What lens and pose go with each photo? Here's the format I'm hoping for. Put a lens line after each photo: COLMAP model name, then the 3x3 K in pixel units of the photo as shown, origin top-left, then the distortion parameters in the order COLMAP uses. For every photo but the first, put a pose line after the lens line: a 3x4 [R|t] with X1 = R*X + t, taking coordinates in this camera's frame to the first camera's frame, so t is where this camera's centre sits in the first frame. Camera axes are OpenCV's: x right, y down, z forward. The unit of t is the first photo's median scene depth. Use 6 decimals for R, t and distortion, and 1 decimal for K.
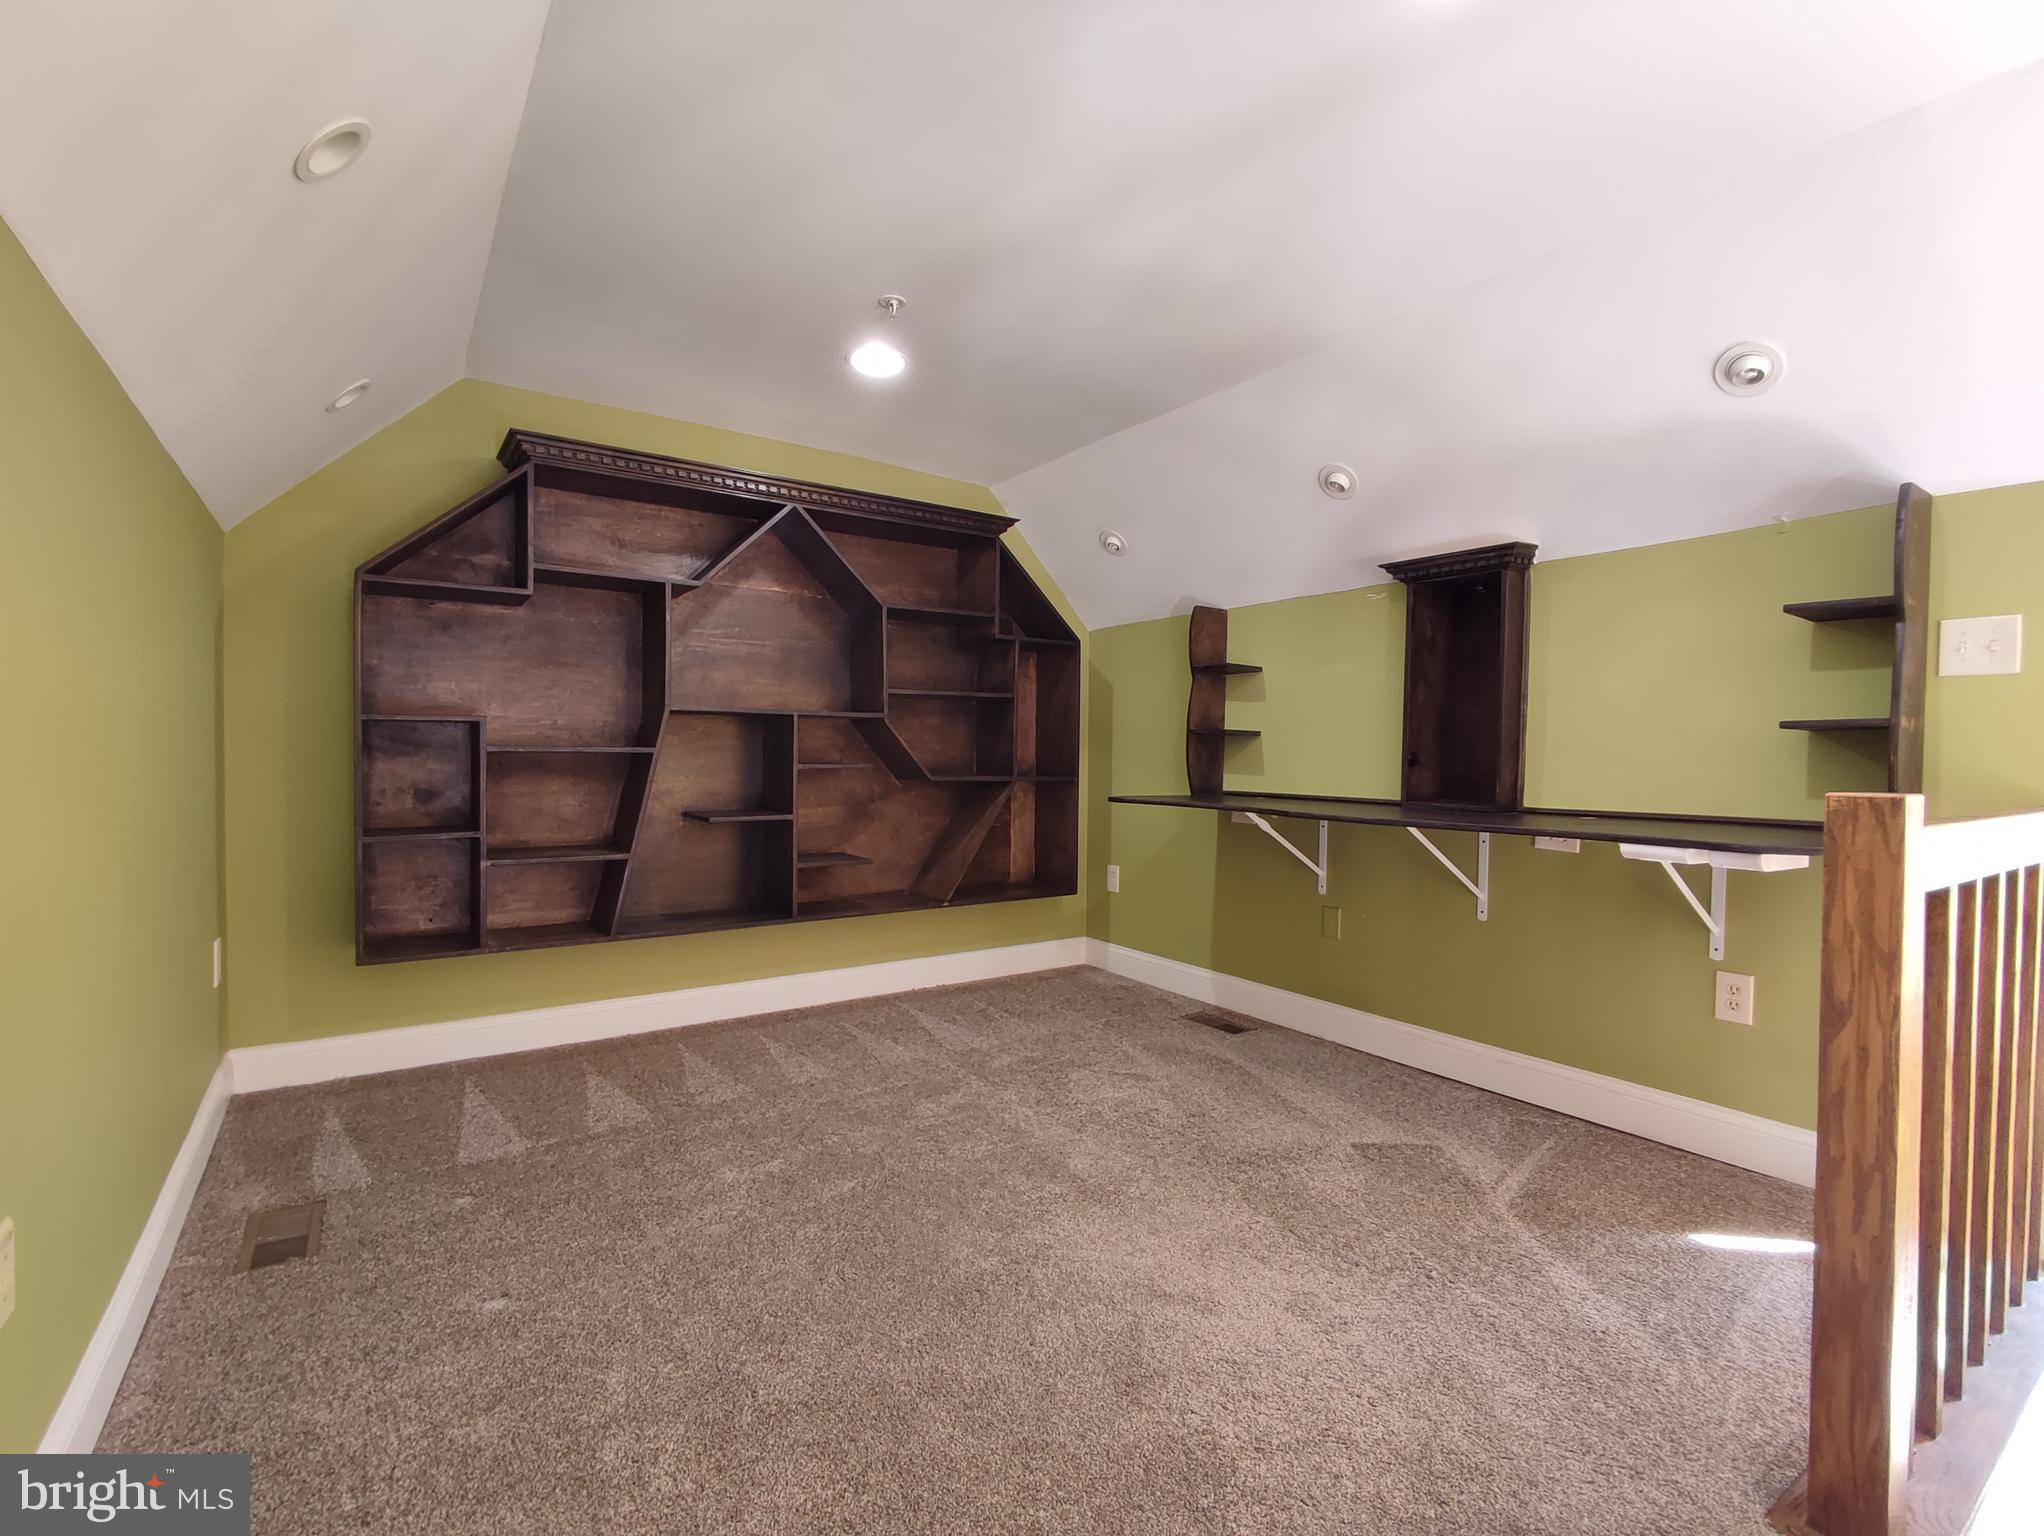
lens RADIAL K [[934.3, 0, 1021.6], [0, 934.3, 770.6], [0, 0, 1]] dist [-0.006706, 0.000215]
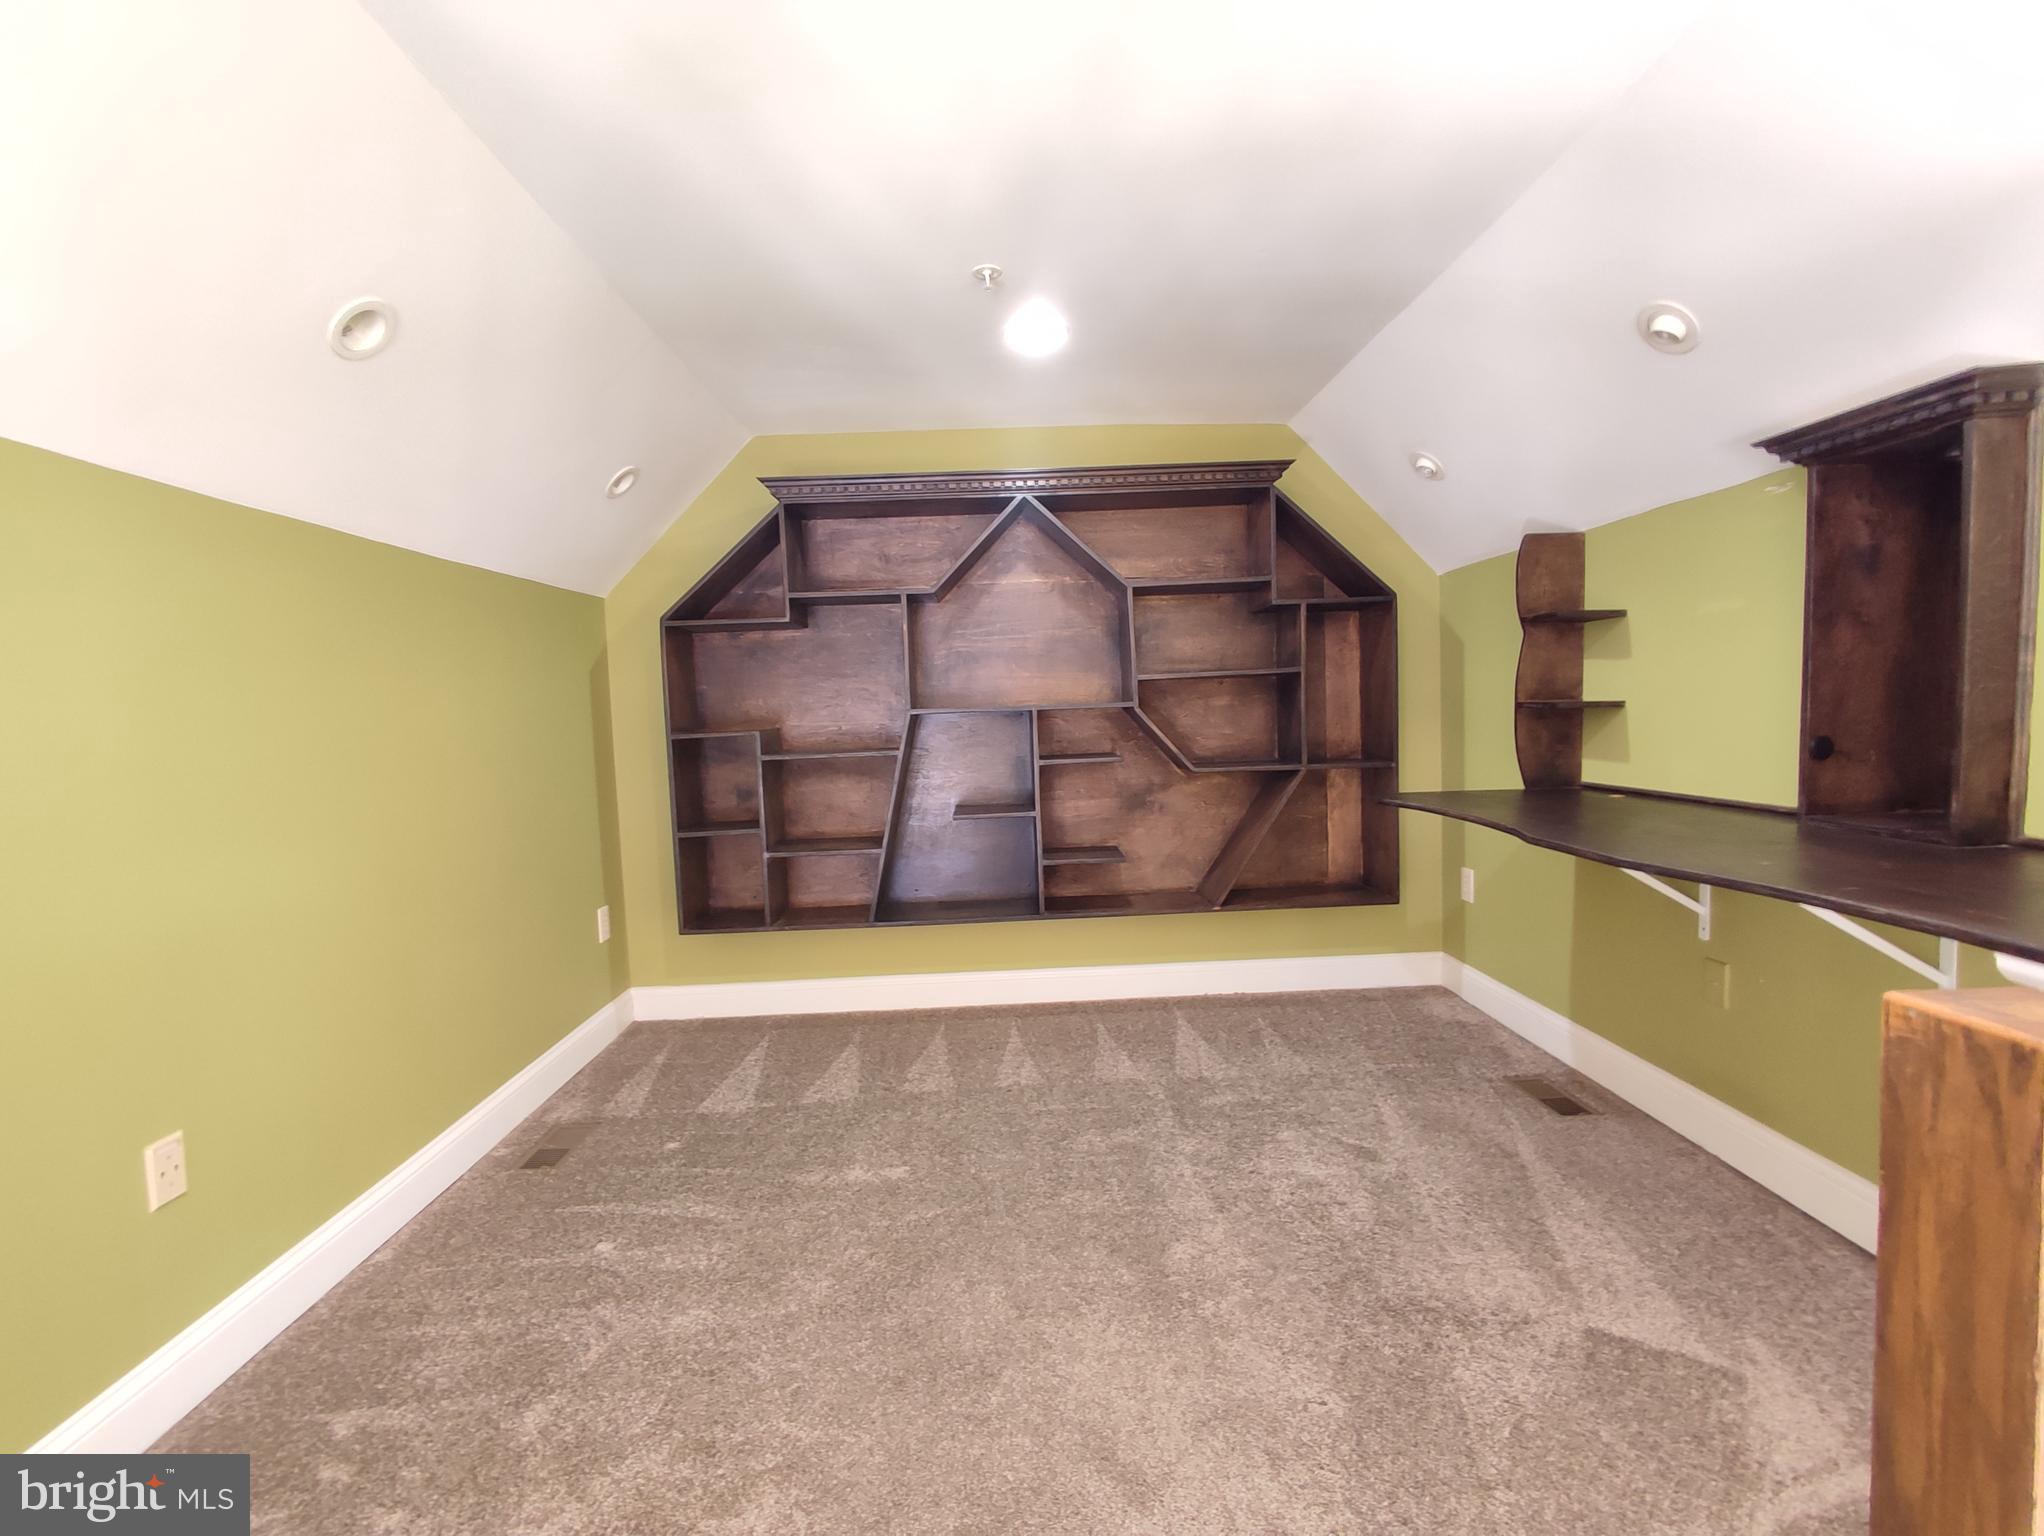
lens RADIAL K [[934.3, 0, 1021.6], [0, 934.3, 770.6], [0, 0, 1]] dist [-0.006706, 0.000215]
pose [[0.835091, -0.005880, -0.550081, 0.289158], [0.035180, 0.998467, 0.042735, -0.039119], [0.548986, -0.055039, 0.834017, 0.169945]]
